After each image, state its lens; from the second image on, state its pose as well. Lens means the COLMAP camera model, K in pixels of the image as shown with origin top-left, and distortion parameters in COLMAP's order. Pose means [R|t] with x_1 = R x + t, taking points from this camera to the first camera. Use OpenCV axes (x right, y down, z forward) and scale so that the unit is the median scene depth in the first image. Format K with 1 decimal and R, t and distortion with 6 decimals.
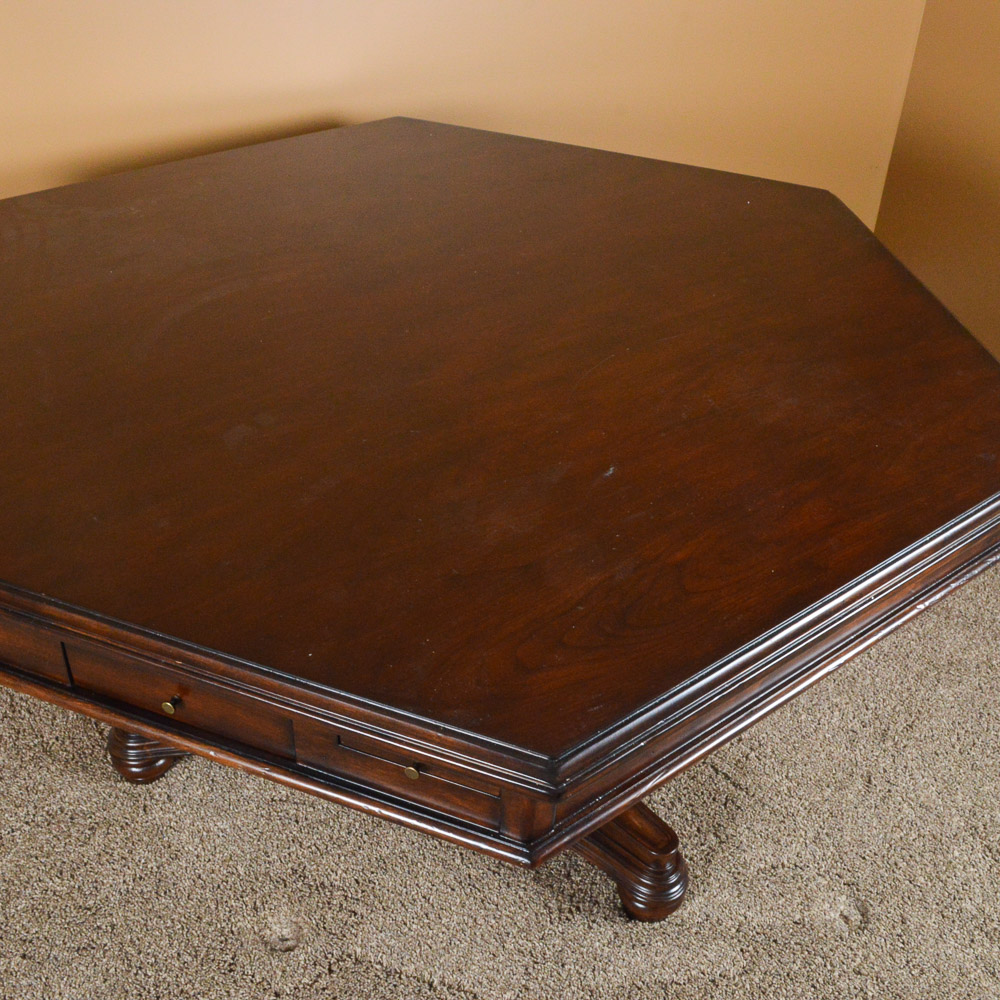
lens RADIAL K [[1202.5, 0, 517.3], [0, 1202.5, 501.1], [0, 0, 1]] dist [-0.087089, 0.000000]
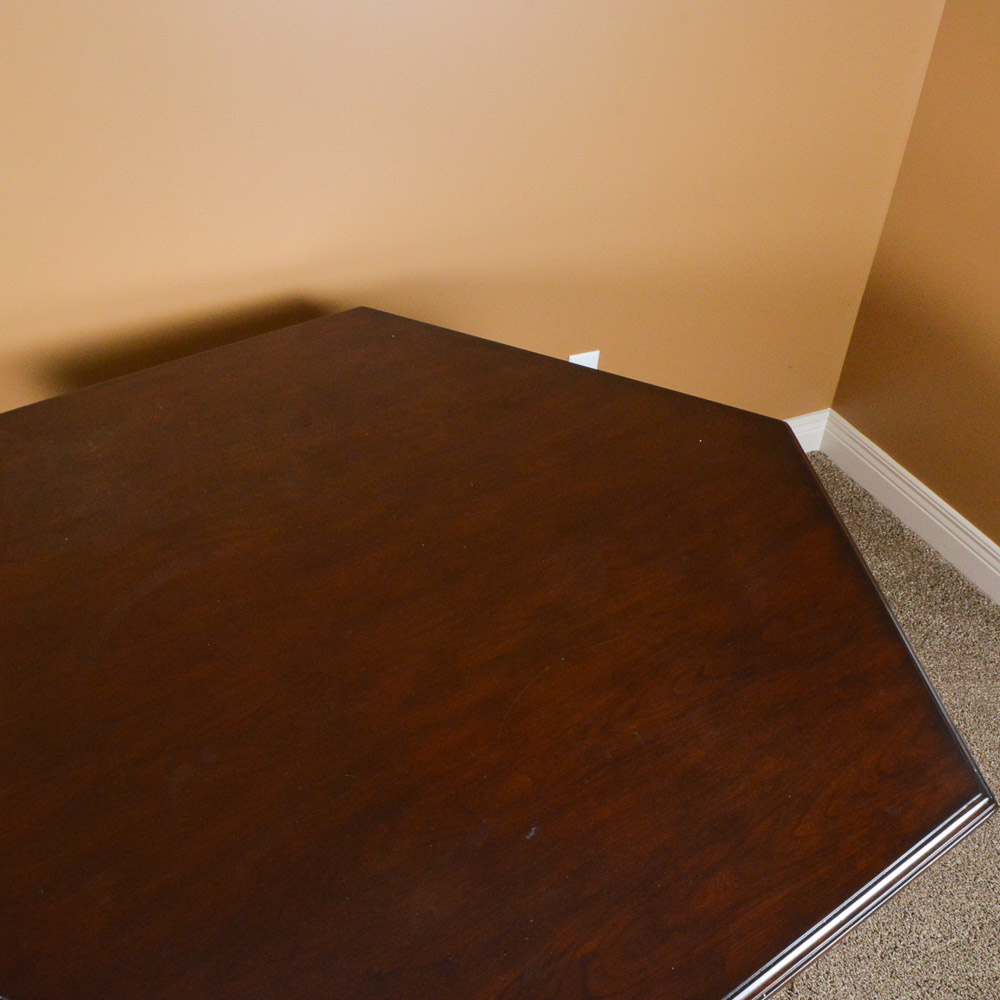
lens RADIAL K [[1202.5, 0, 520.3], [0, 1202.5, 503.8], [0, 0, 1]] dist [-0.087089, 0.000000]
pose [[0.999361, 0.033827, 0.011585, 0.033404], [-0.034306, 0.998438, 0.044088, -0.264771], [-0.010076, -0.044457, 0.998960, -0.026506]]
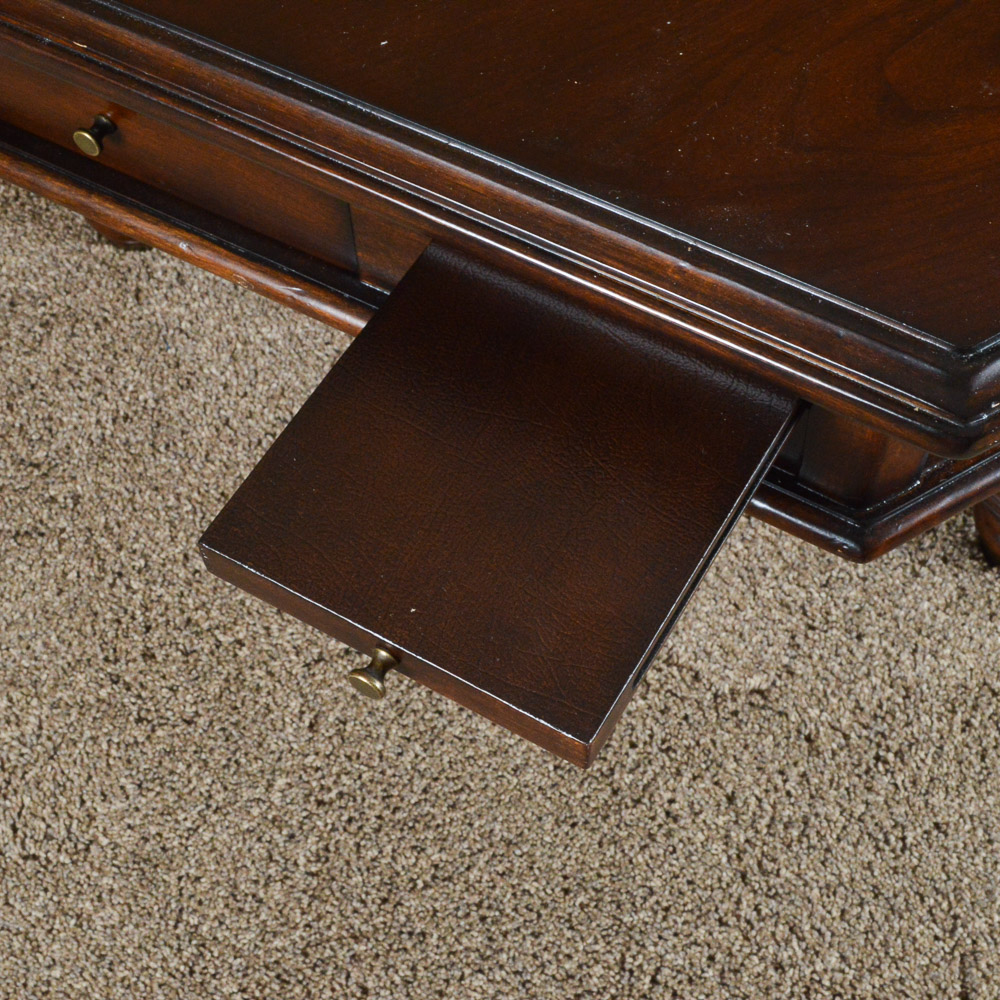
lens RADIAL K [[1798.9, 0, 505.1], [0, 1798.9, 504.7], [0, 0, 1]] dist [-0.055032, 0.000000]
pose [[0.986772, 0.095557, -0.130959, -0.020454], [-0.039476, 0.925129, 0.377594, 0.023398], [0.157235, -0.367430, 0.916664, 0.221639]]
